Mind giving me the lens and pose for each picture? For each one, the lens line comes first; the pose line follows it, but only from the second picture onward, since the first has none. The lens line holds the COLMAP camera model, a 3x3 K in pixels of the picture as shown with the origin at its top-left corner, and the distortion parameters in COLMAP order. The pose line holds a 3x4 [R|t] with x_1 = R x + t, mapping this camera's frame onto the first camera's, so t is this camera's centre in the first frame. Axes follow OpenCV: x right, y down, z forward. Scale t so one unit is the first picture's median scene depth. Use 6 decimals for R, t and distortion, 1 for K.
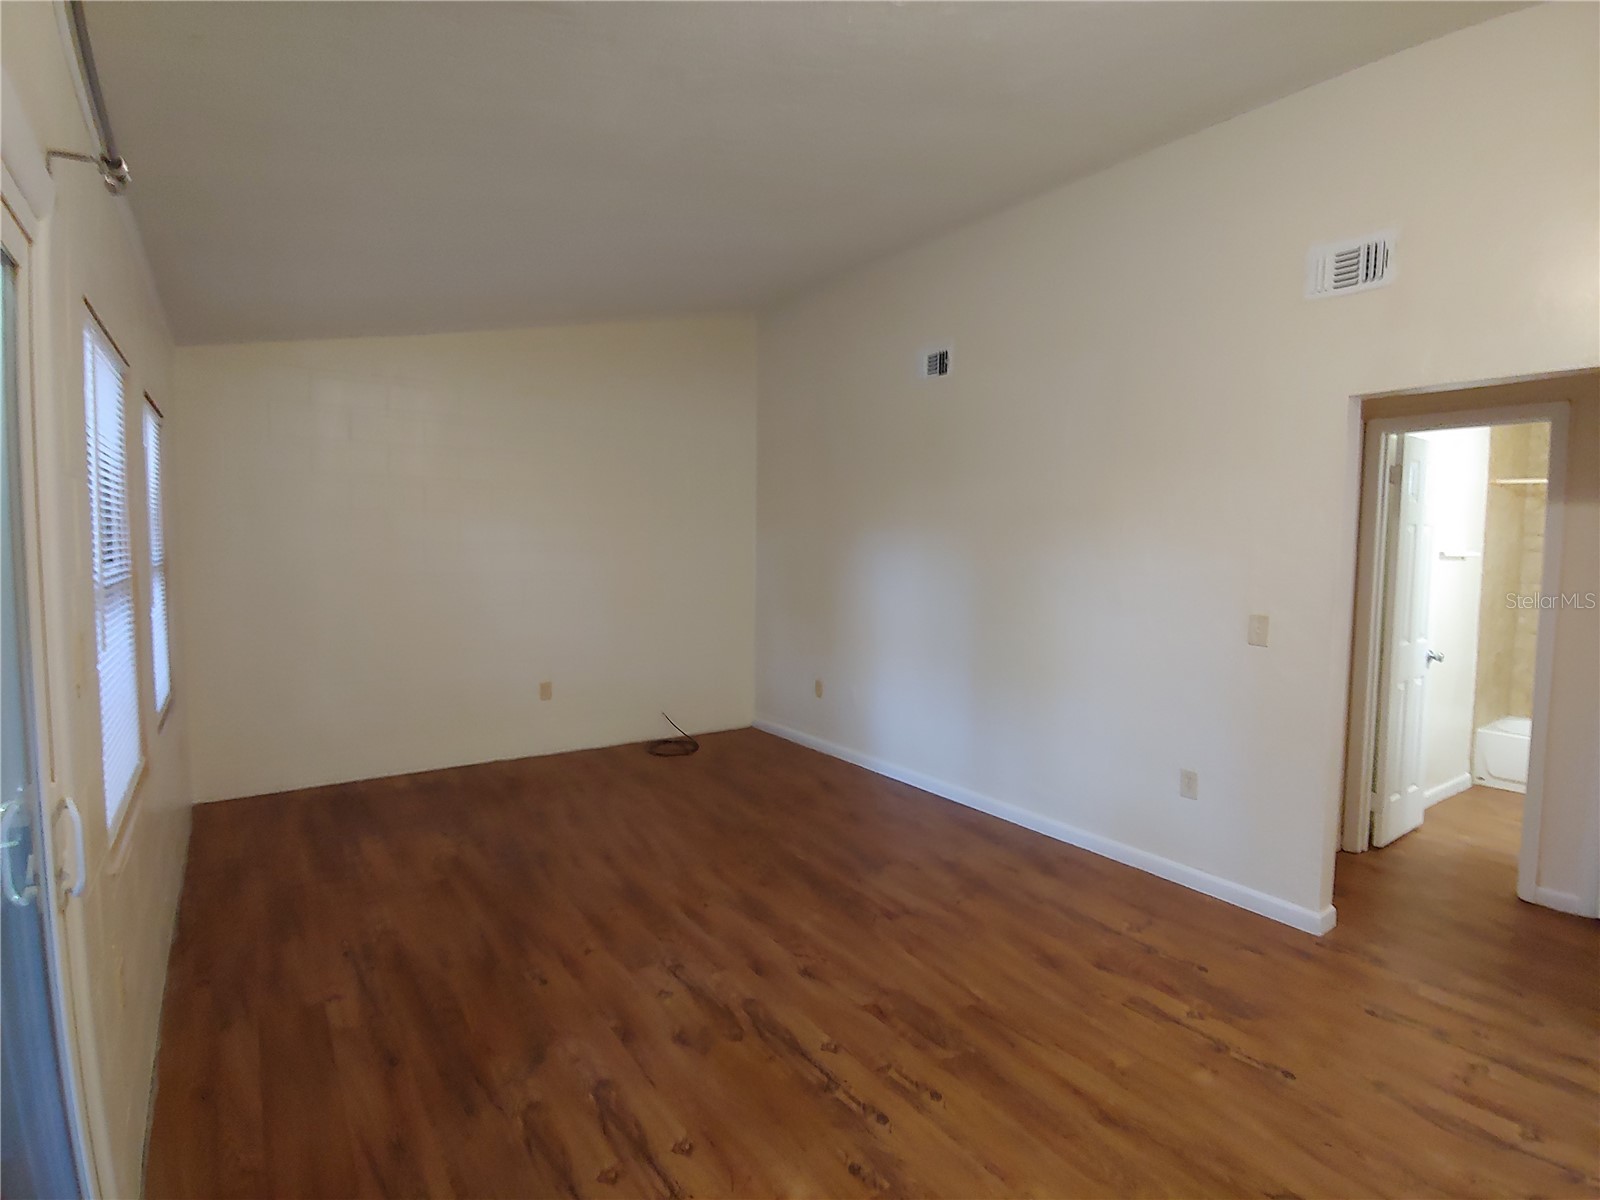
lens RADIAL K [[802.5, 0, 803.0], [0, 802.5, 598.5], [0, 0, 1]] dist [-0.014364, -0.000893]
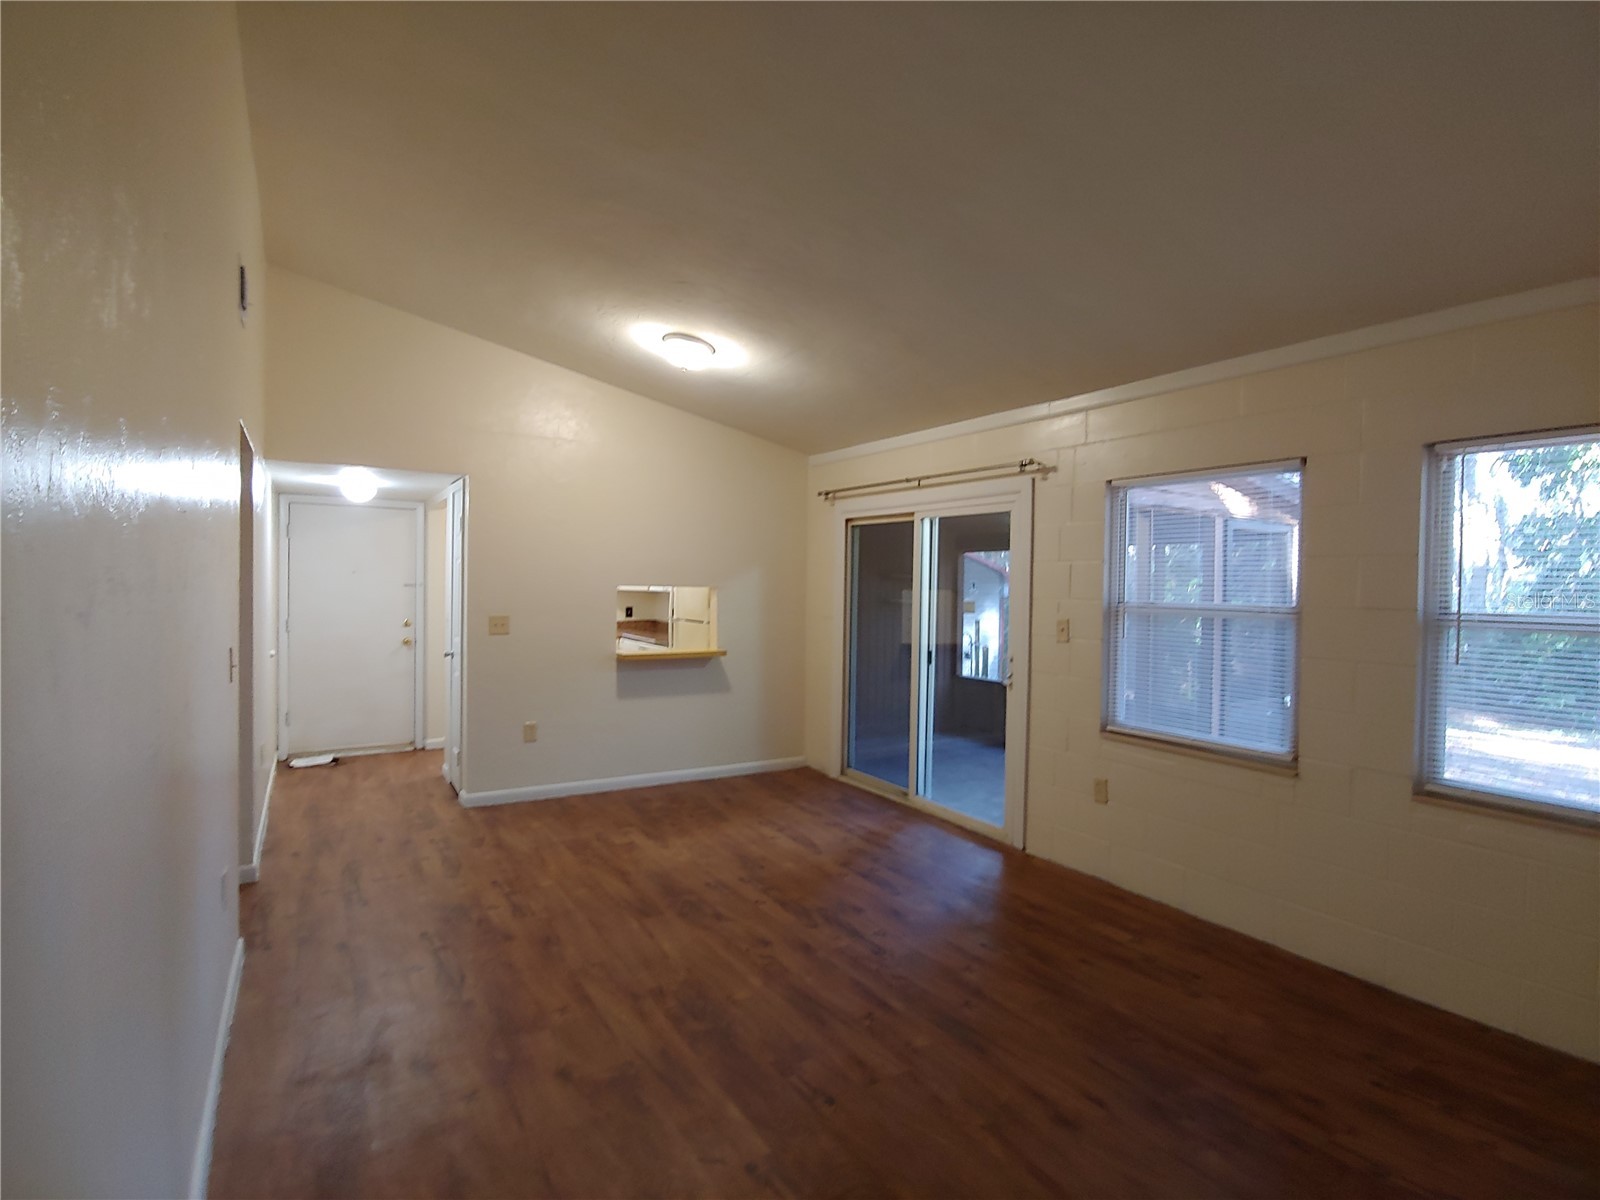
lens RADIAL K [[802.5, 0, 807.1], [0, 802.5, 598.9], [0, 0, 1]] dist [-0.014364, -0.000893]
pose [[-0.998122, -0.027176, 0.054896, -0.108921], [-0.021793, 0.995106, 0.096377, -0.149616], [-0.057246, 0.095000, -0.993830, 2.142599]]
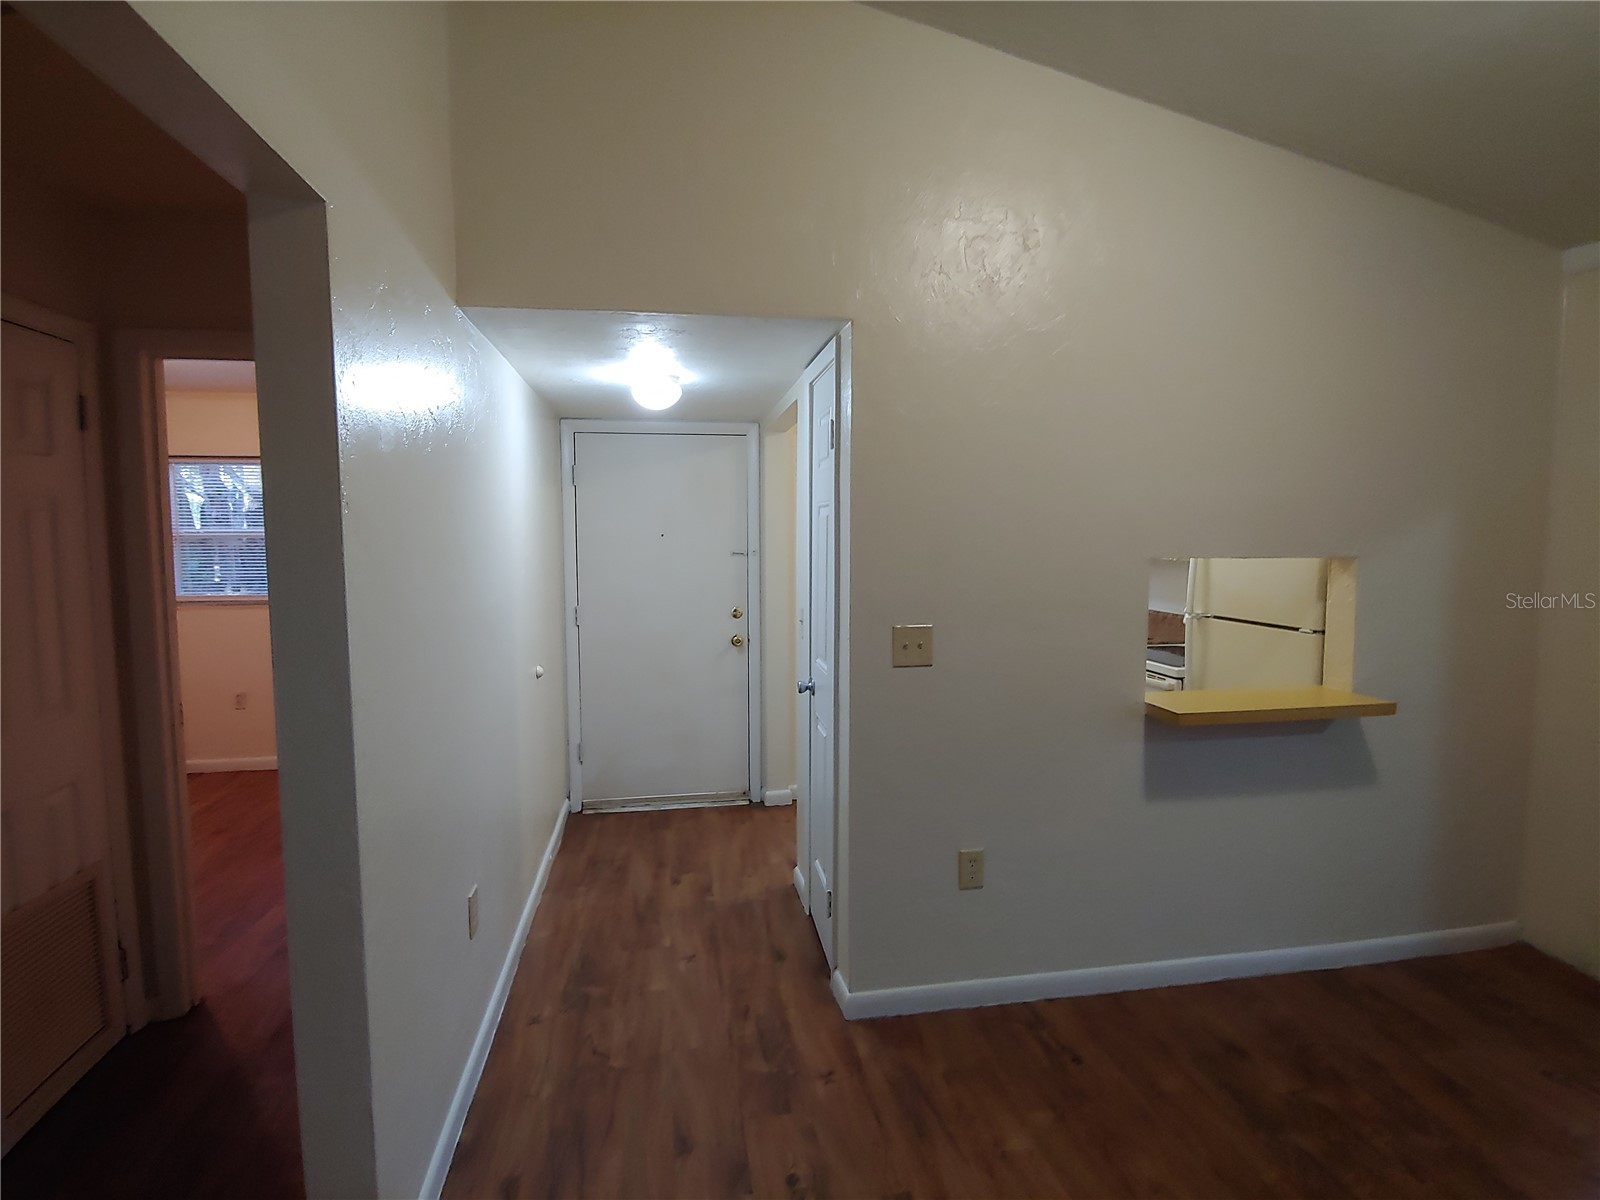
lens RADIAL K [[802.5, 0, 803.8], [0, 802.5, 594.8], [0, 0, 1]] dist [-0.014364, -0.000893]
pose [[-0.905262, -0.041232, 0.422849, 0.453970], [0.025114, 0.988346, 0.150139, -0.083353], [-0.424112, 0.146535, -0.893676, 1.147188]]
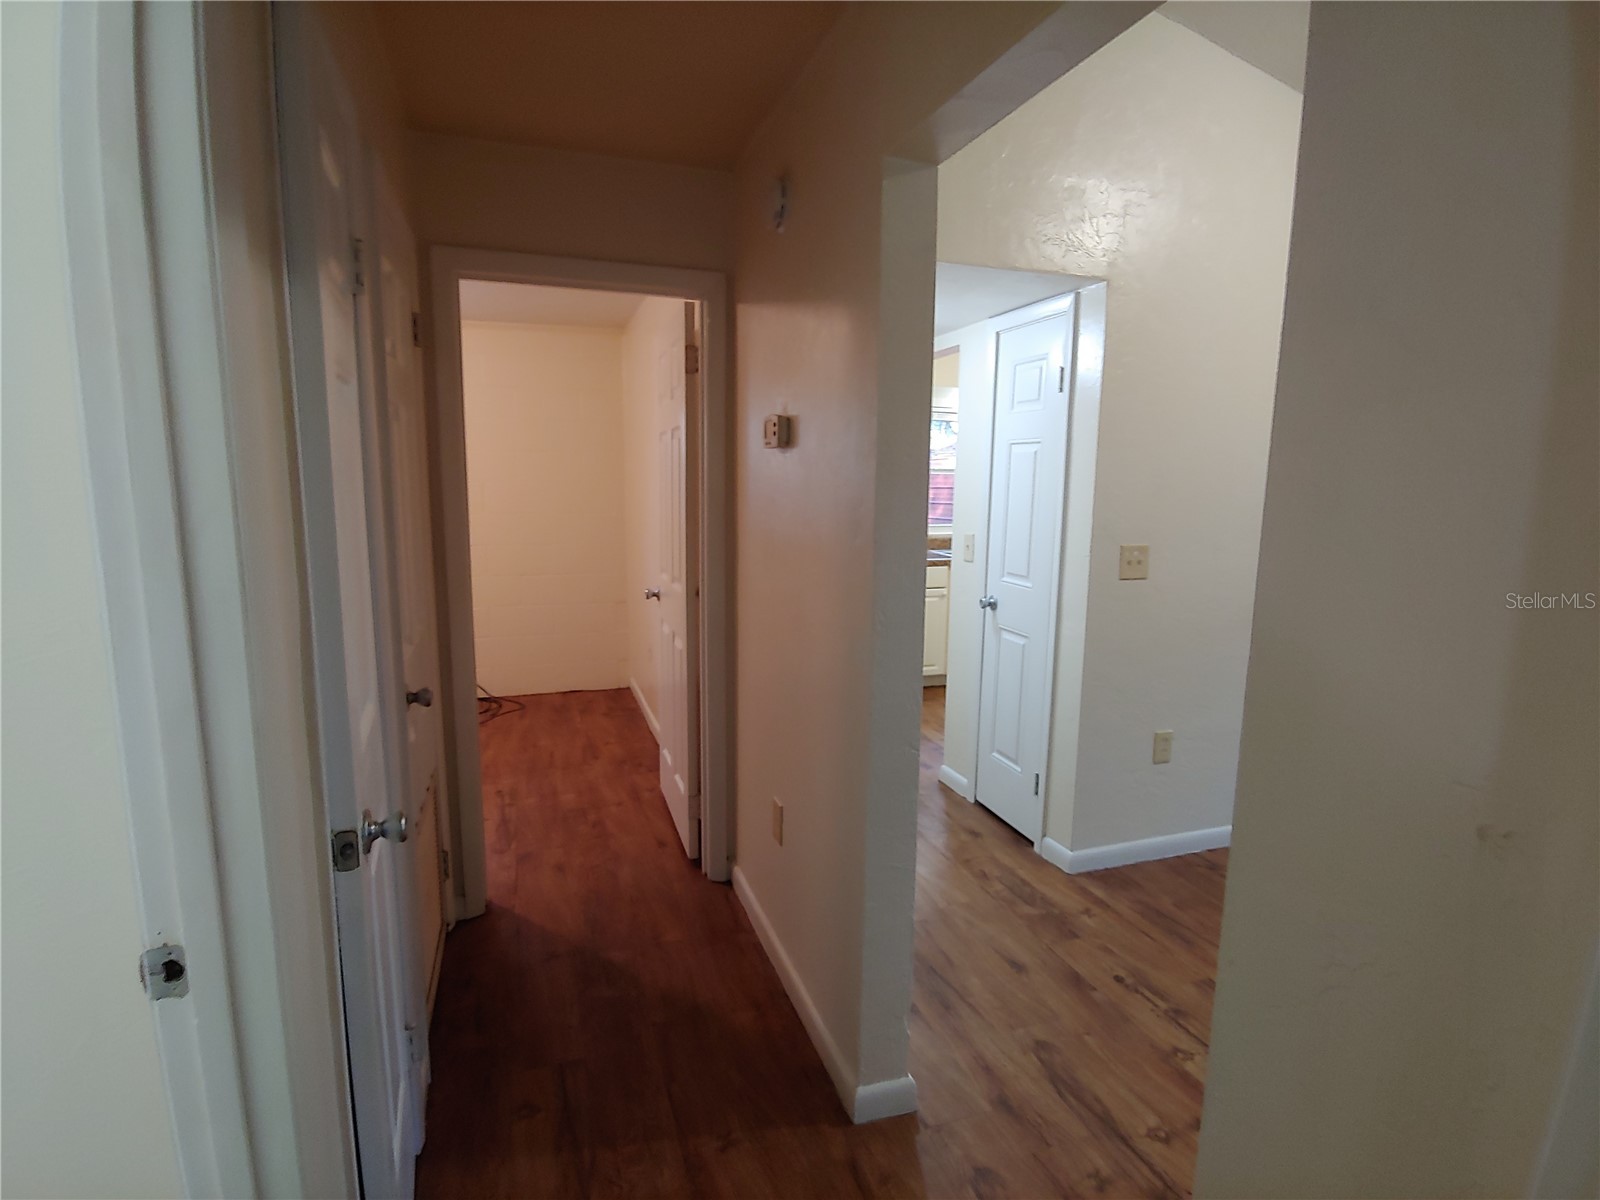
lens RADIAL K [[802.5, 0, 799.8], [0, 802.5, 603.0], [0, 0, 1]] dist [-0.014364, -0.000893]
pose [[-0.958567, -0.062356, 0.277959, 0.845502], [0.003900, 0.972784, 0.231679, -0.083283], [-0.284841, 0.223164, -0.932236, 1.425934]]
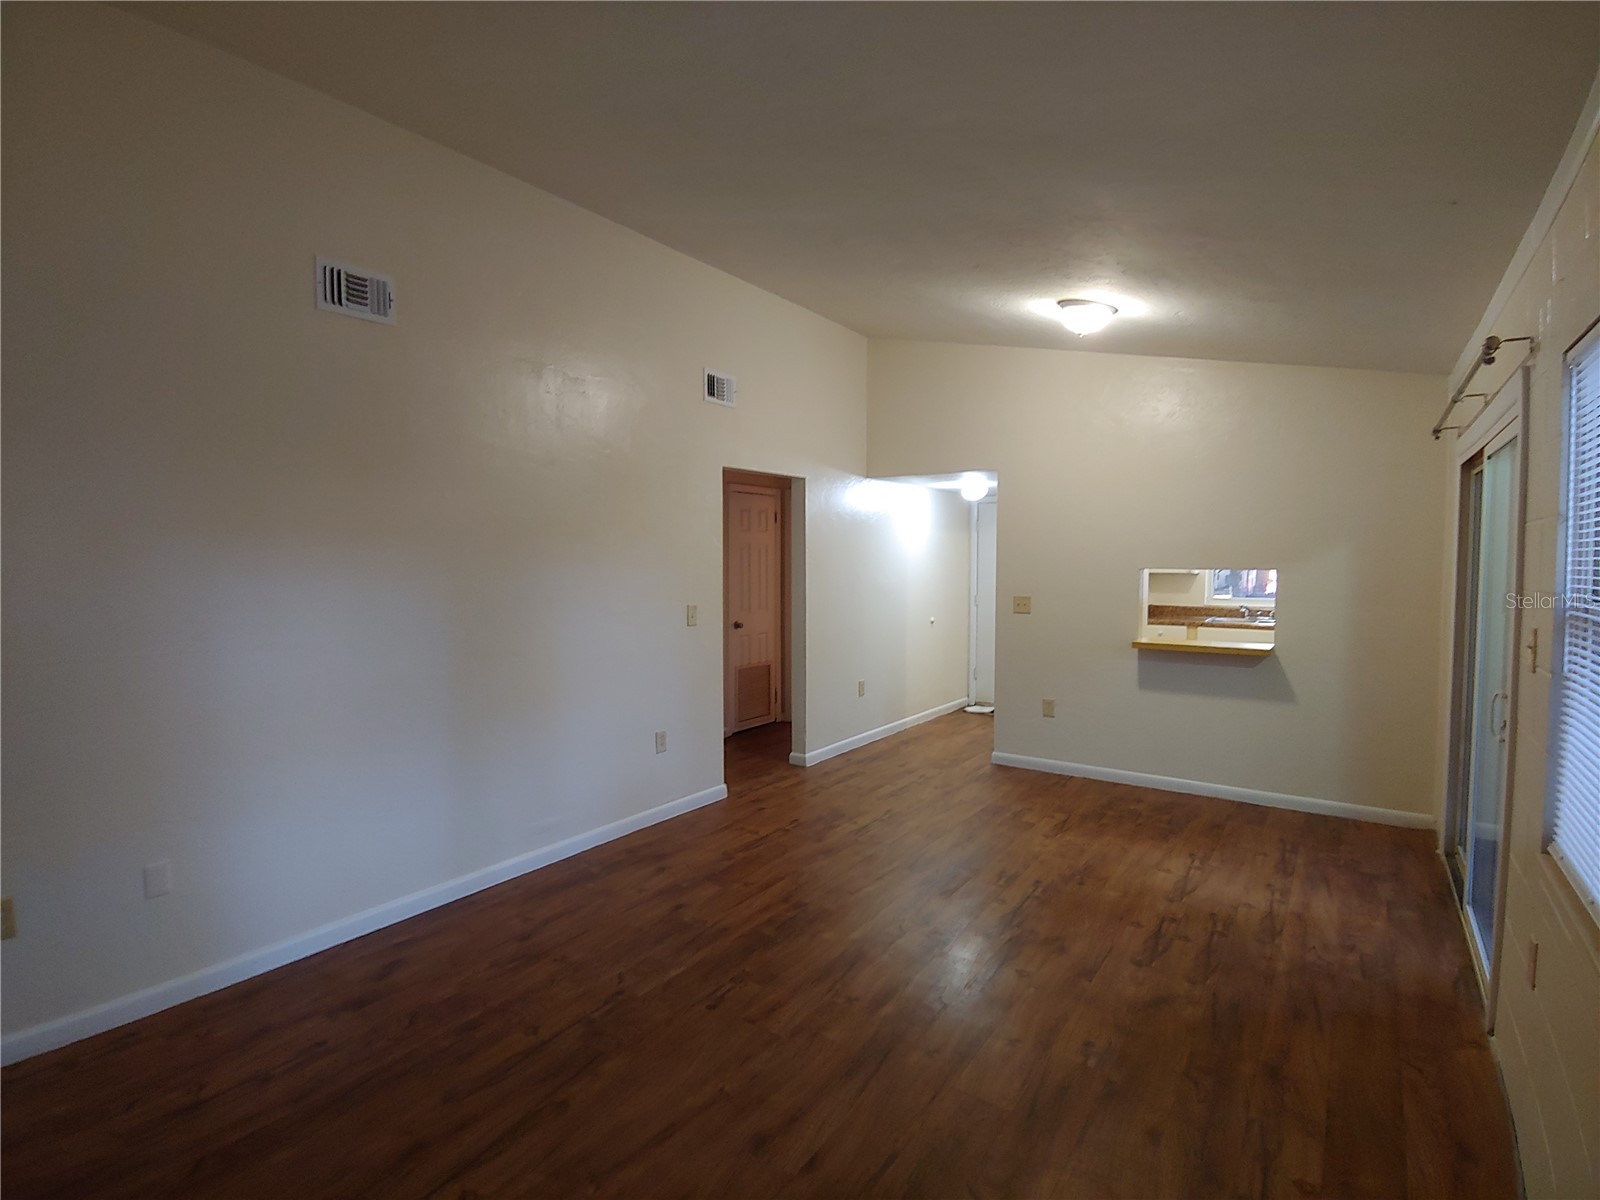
lens RADIAL K [[802.5, 0, 797.8], [0, 802.5, 599.8], [0, 0, 1]] dist [-0.014364, -0.000893]
pose [[-0.346320, -0.061105, 0.936124, -1.020781], [0.066751, 0.993742, 0.089560, -0.127121], [-0.935738, 0.093503, -0.340074, 1.555805]]
